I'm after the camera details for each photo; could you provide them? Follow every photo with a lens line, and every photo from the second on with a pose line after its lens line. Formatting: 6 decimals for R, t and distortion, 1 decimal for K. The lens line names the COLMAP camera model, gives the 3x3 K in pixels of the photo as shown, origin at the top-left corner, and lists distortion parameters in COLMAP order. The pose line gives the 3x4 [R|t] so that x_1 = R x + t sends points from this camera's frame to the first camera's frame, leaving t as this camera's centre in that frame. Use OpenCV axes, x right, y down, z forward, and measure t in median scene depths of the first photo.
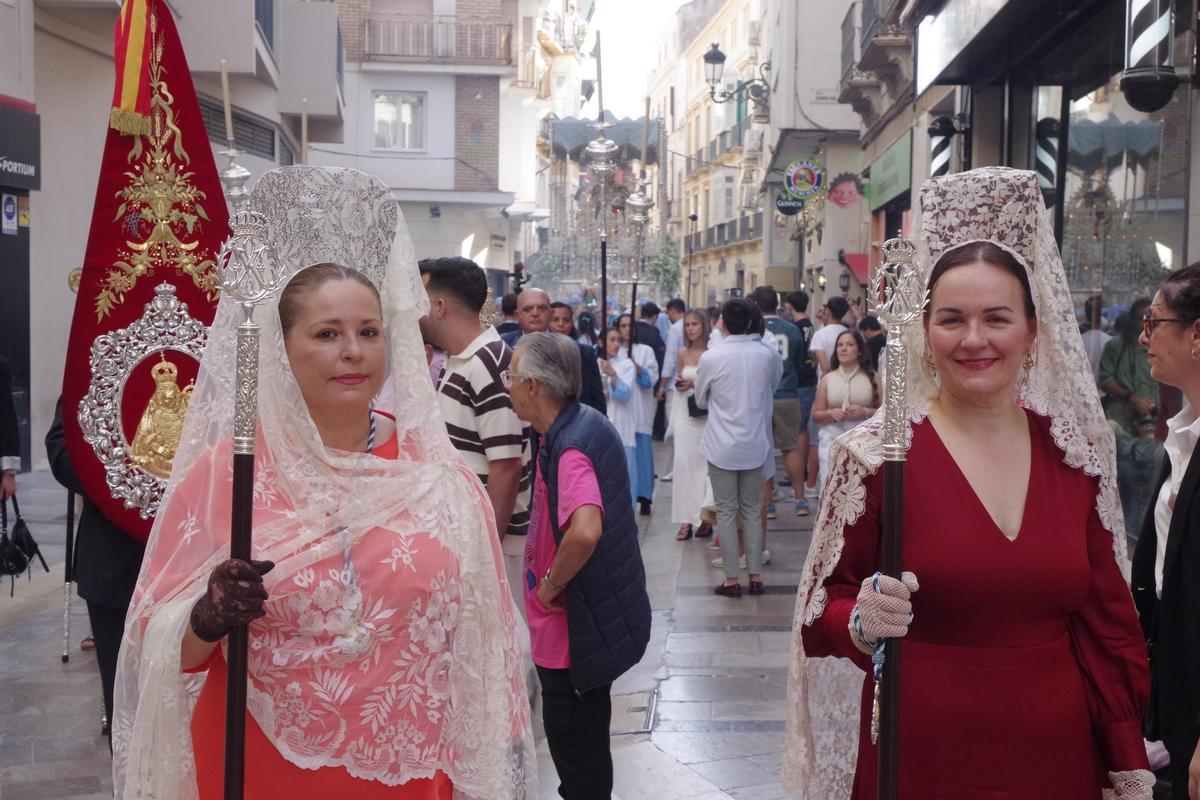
lens RADIAL K [[1557.3, 0, 600.0], [0, 1557.3, 400.0], [0, 0, 1]] dist [0.006164, -0.003075]
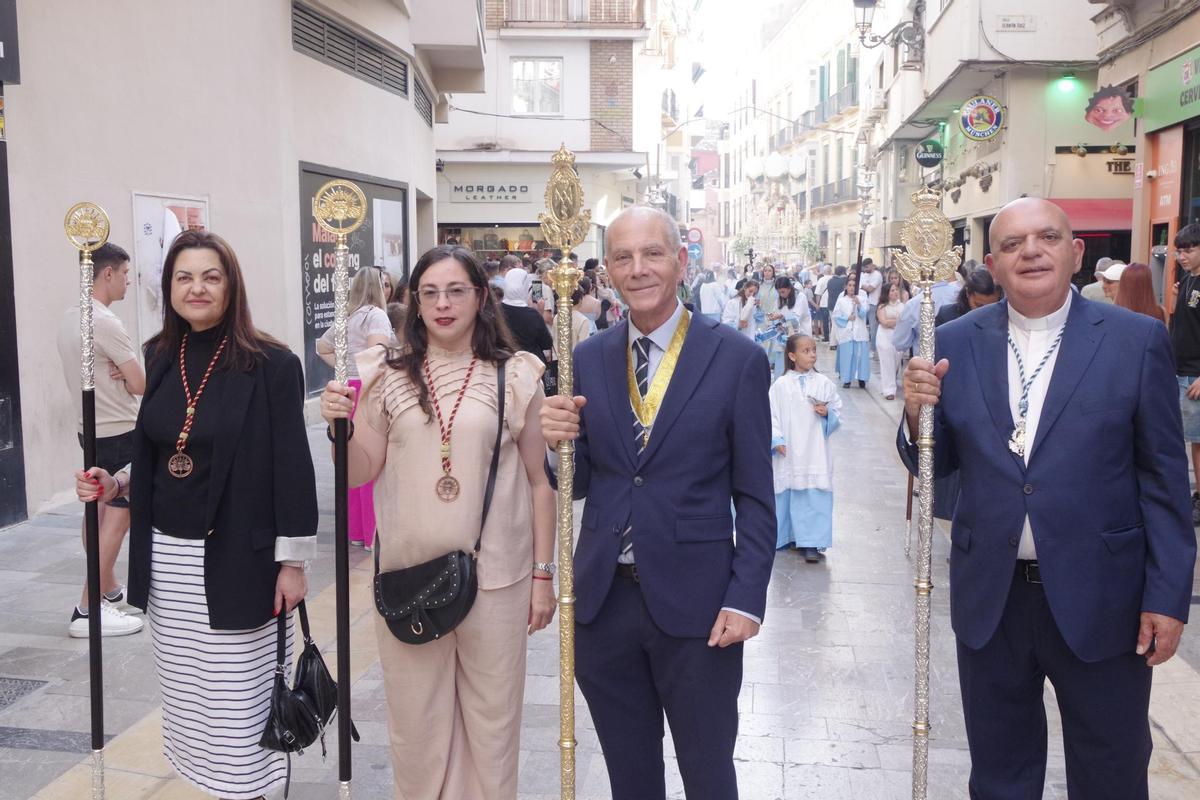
lens RADIAL K [[1161.5, 0, 600.0], [0, 1161.5, 400.0], [0, 0, 1]] dist [-0.055574, 0.020372]
pose [[0.997843, -0.008671, -0.065075, -0.038249], [0.012210, 0.998456, 0.054181, -0.011318], [0.064505, -0.054859, 0.996408, 0.222535]]
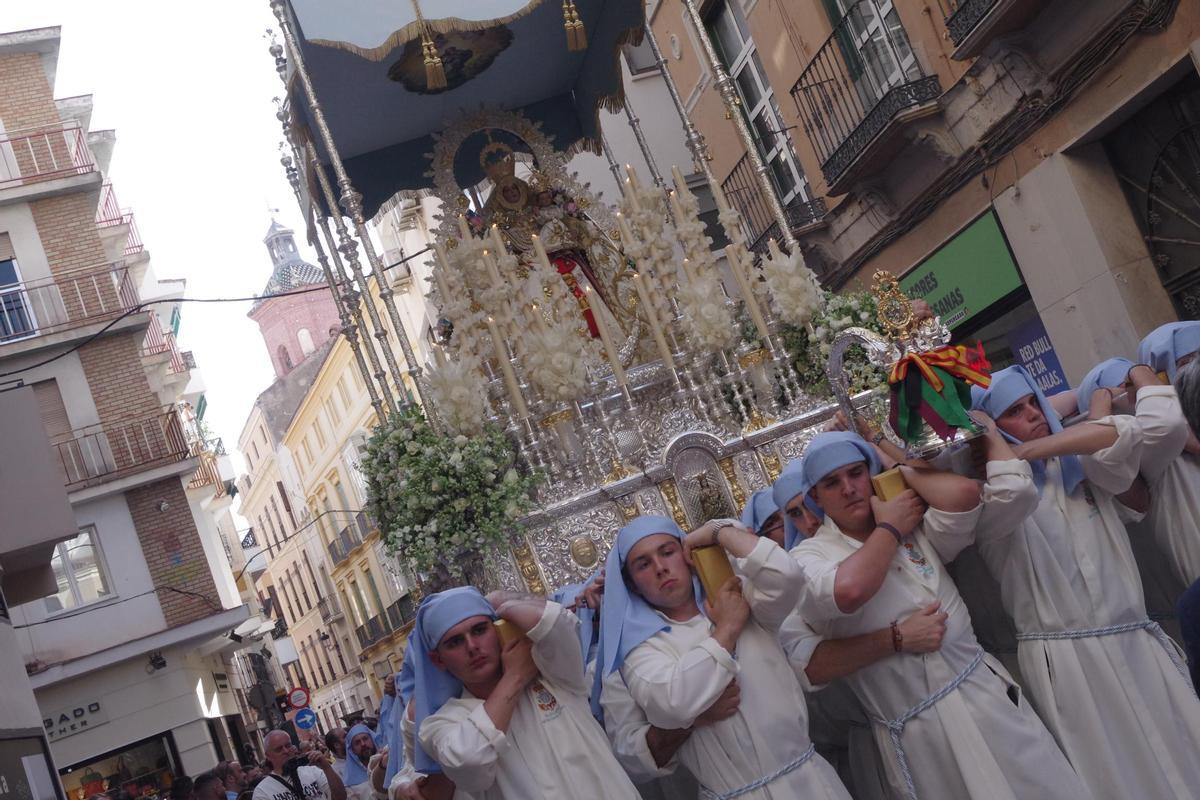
lens RADIAL K [[1619.9, 0, 601.3], [0, 1619.9, 390.0], [0, 0, 1]] dist [0.041732, 0.030310]
pose [[0.905288, -0.310581, 0.289815, -0.096123], [0.371870, 0.909203, -0.187249, -0.010887], [-0.205345, 0.277287, 0.938587, 0.160287]]
